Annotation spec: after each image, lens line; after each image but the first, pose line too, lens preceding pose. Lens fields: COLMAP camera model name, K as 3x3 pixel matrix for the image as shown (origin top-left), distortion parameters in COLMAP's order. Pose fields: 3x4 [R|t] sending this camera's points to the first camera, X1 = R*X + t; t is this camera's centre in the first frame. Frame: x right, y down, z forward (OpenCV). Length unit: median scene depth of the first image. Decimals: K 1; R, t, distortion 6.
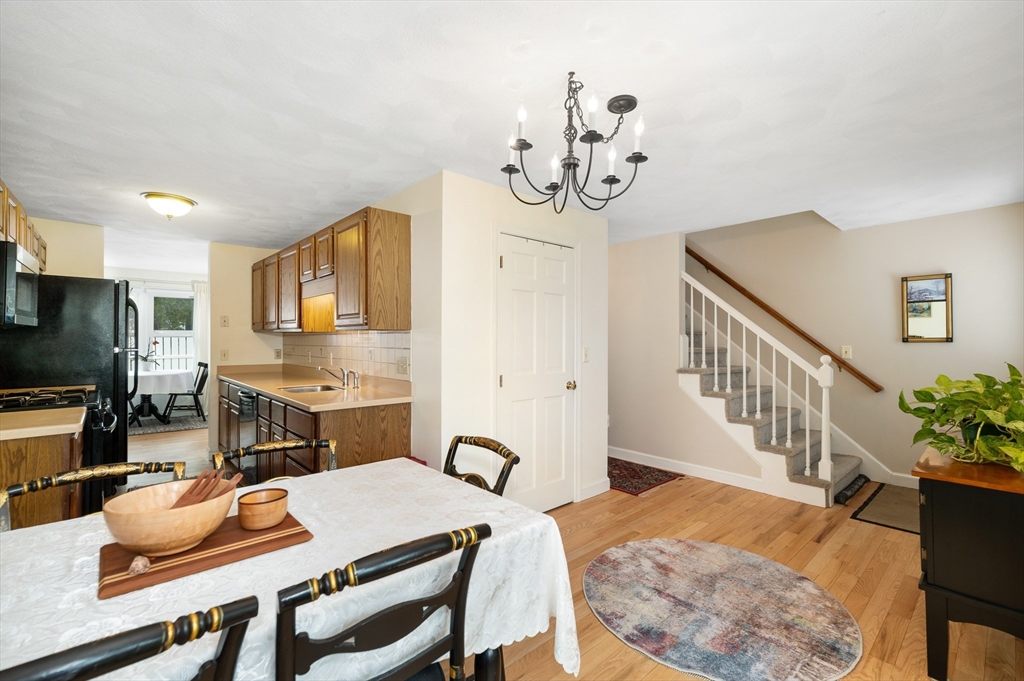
lens RADIAL K [[439.3, 0, 514.7], [0, 439.3, 337.0], [0, 0, 1]] dist [0.001401, 0.000131]
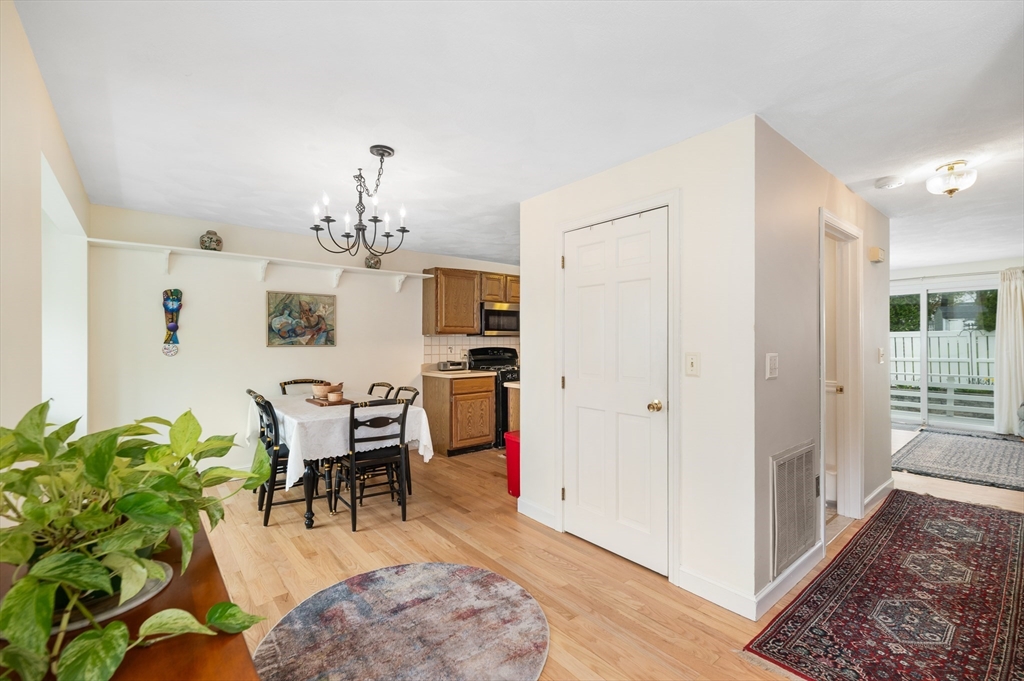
lens RADIAL K [[441.4, 0, 514.8], [0, 441.4, 340.5], [0, 0, 1]] dist [0.007707, 0.000002]
pose [[-0.038830, -0.004985, -0.999233, 0.863564], [0.009449, 0.999941, -0.005356, 0.009300], [0.999201, -0.009650, -0.038781, 0.826739]]
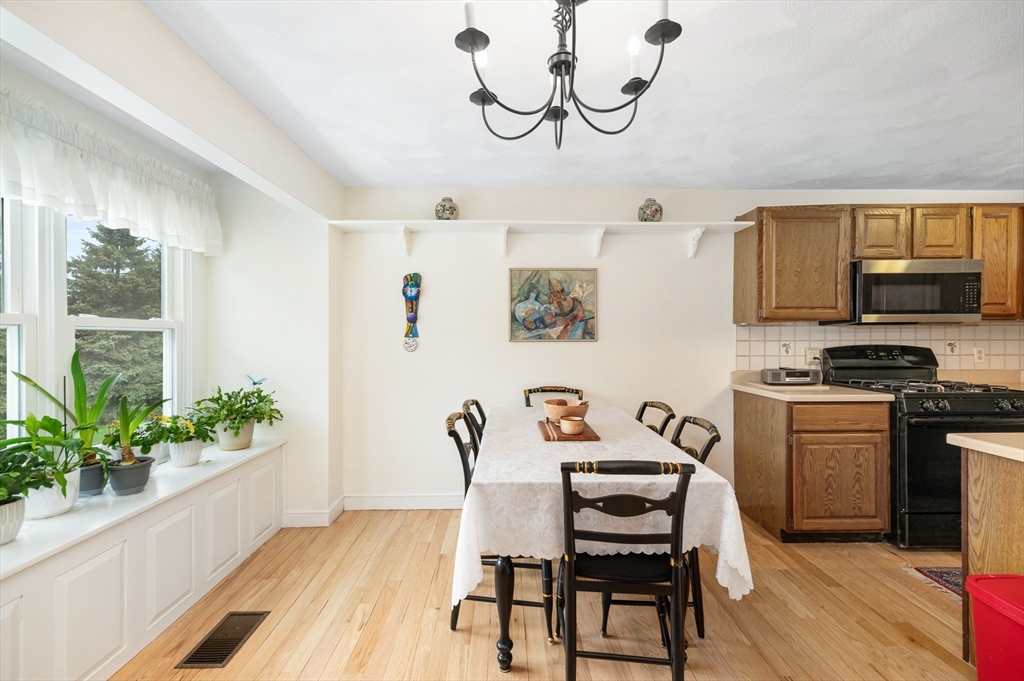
lens RADIAL K [[441.4, 0, 514.8], [0, 441.4, 340.5], [0, 0, 1]] dist [0.007707, 0.000002]
pose [[-0.656410, 0.006014, -0.754380, 0.351403], [0.006271, 0.999977, 0.002516, 0.009075], [0.754378, -0.003079, -0.656433, 0.711680]]
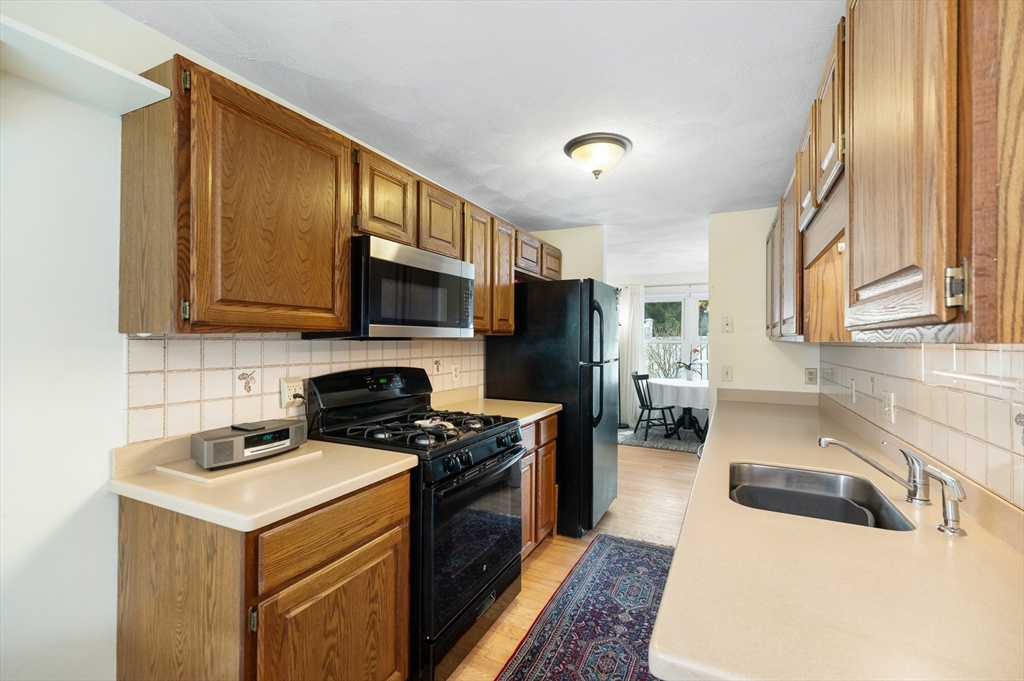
lens RADIAL K [[441.4, 0, 514.8], [0, 441.4, 340.5], [0, 0, 1]] dist [0.007707, 0.000002]
pose [[0.365739, -0.000229, -0.930717, -0.191252], [0.000004, 1.000000, -0.000245, -0.015346], [0.930718, 0.000086, 0.365739, 0.623779]]
